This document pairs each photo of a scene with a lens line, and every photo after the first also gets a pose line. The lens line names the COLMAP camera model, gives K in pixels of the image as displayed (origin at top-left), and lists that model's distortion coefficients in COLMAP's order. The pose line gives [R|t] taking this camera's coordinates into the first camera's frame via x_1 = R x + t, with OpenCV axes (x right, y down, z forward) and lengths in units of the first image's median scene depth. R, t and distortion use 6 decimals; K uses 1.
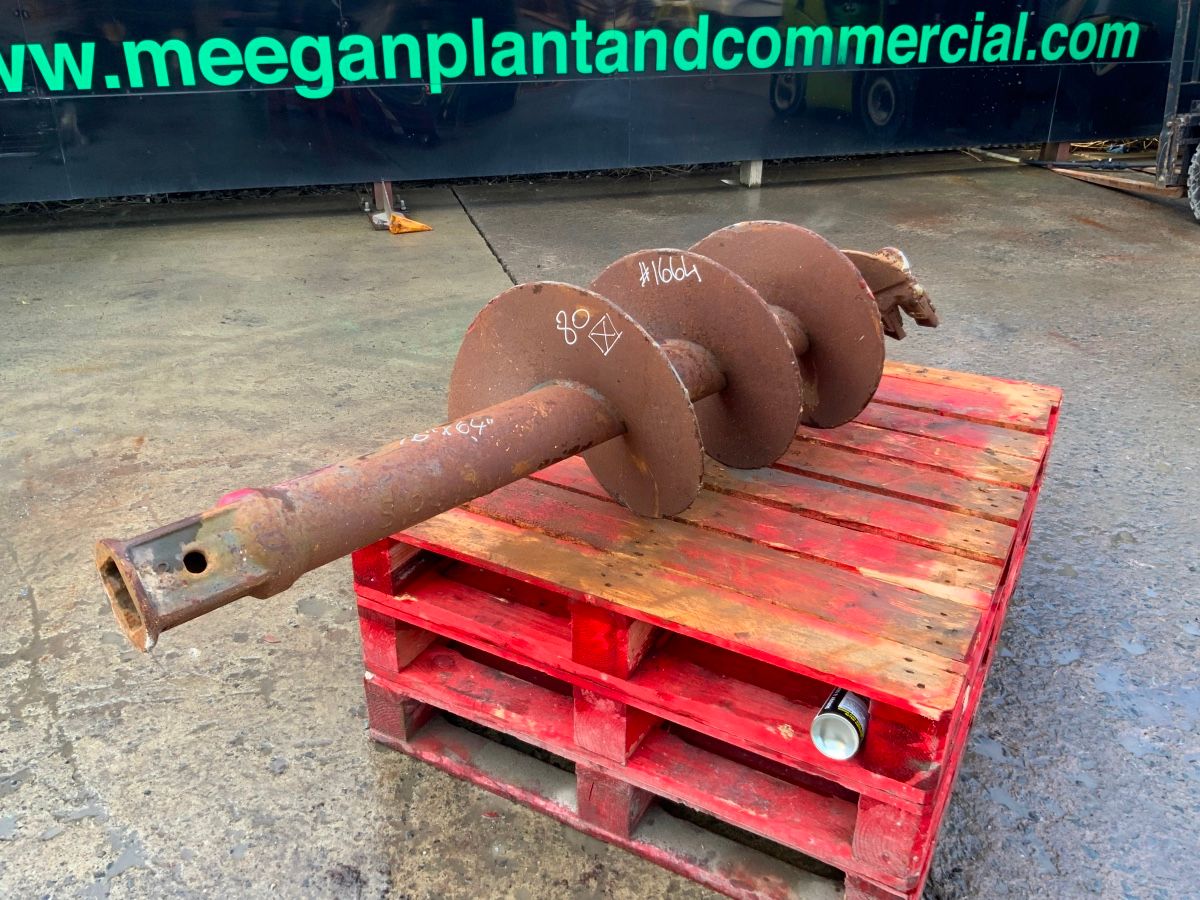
lens RADIAL K [[1028.4, 0, 600.0], [0, 1028.4, 450.0], [0, 0, 1]] dist [0.001927, -0.022378]
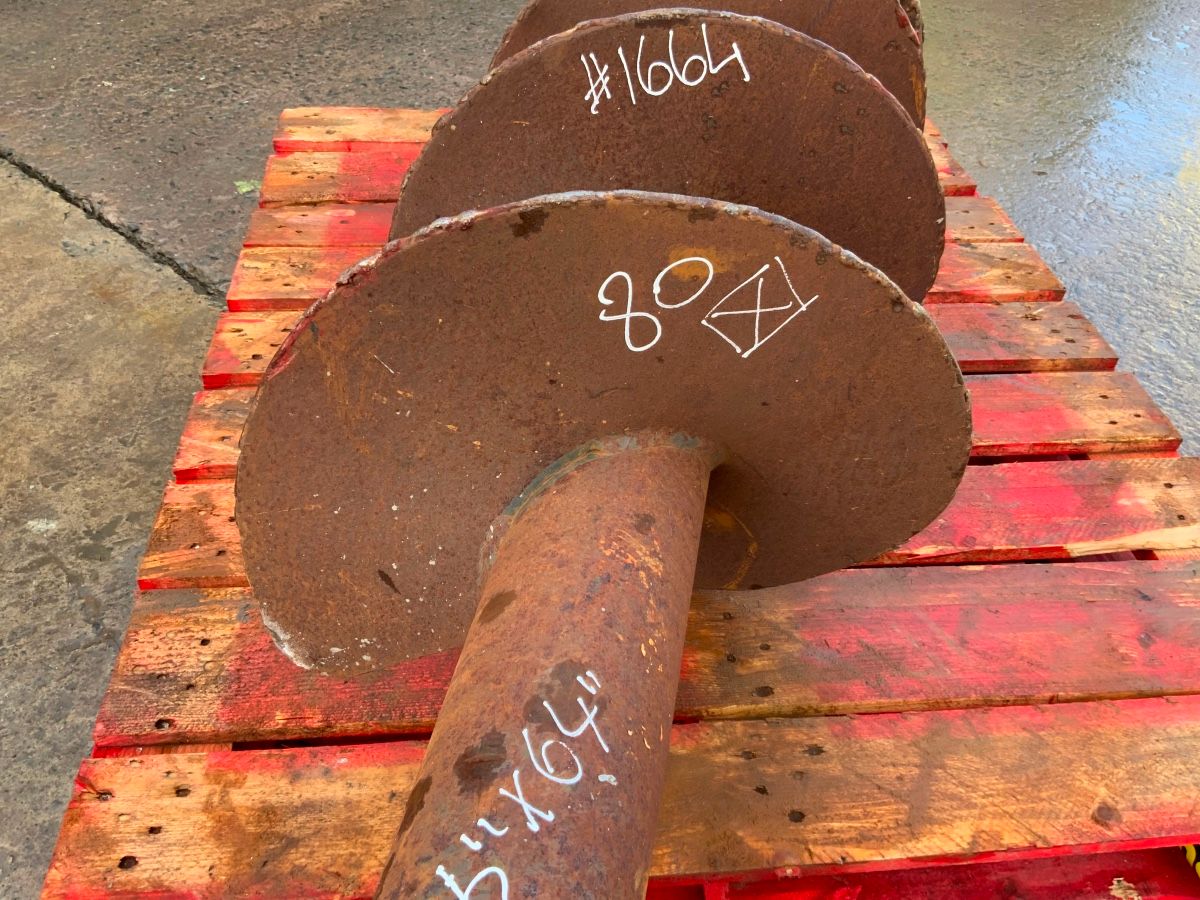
lens RADIAL K [[1028.4, 0, 600.0], [0, 1028.4, 450.0], [0, 0, 1]] dist [0.001927, -0.022378]
pose [[0.805251, -0.362430, 0.469271, -0.213218], [0.208971, 0.914129, 0.347419, -0.192990], [-0.554889, -0.181696, 0.811840, 0.694025]]
